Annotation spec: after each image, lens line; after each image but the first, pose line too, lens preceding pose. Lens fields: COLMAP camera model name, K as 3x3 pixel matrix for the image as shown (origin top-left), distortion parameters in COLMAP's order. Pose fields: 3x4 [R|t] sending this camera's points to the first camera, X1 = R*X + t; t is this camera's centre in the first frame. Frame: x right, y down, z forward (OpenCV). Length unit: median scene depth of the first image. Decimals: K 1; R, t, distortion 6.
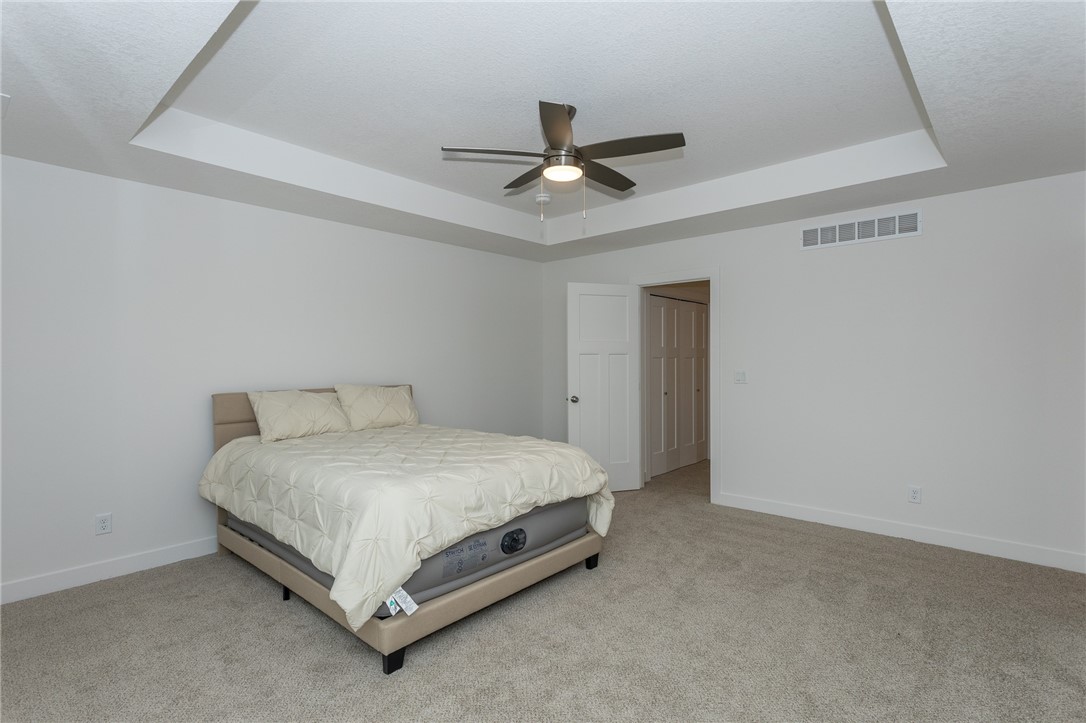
lens RADIAL K [[528.8, 0, 543.0], [0, 528.8, 361.5], [0, 0, 1]] dist [-0.004419, 0.000133]
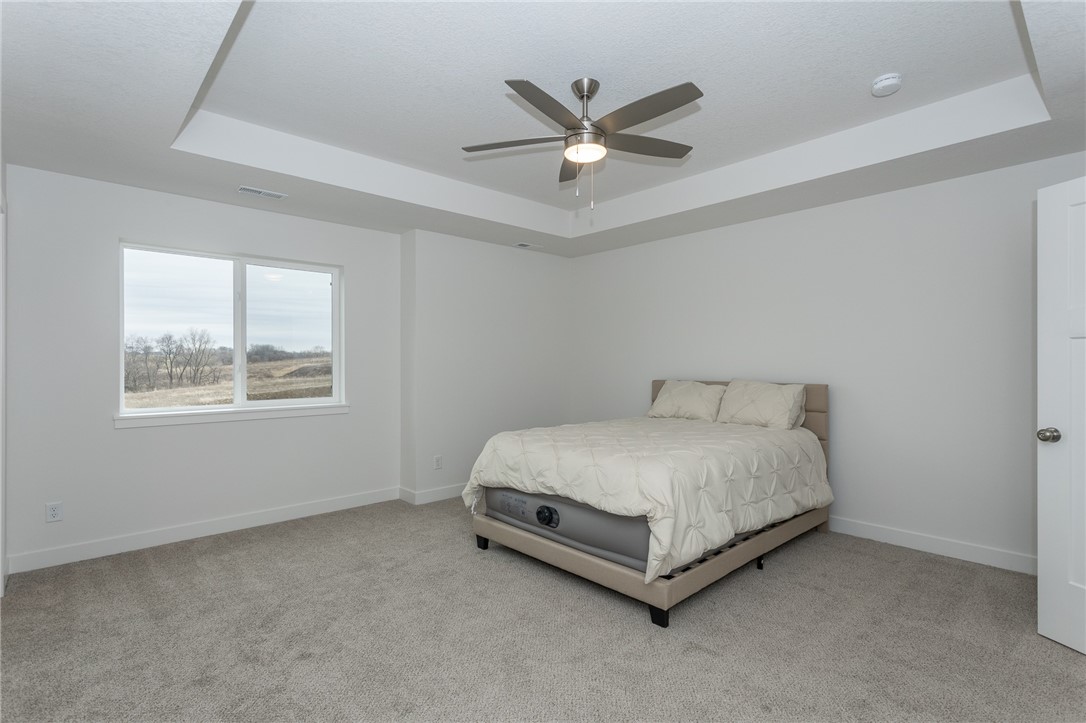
lens RADIAL K [[528.8, 0, 543.0], [0, 528.8, 361.5], [0, 0, 1]] dist [-0.004419, 0.000133]
pose [[-0.106192, 0.008188, -0.994312, 1.002440], [-0.001730, 0.999963, 0.008419, 0.003776], [0.994344, 0.002614, -0.106174, 1.054806]]
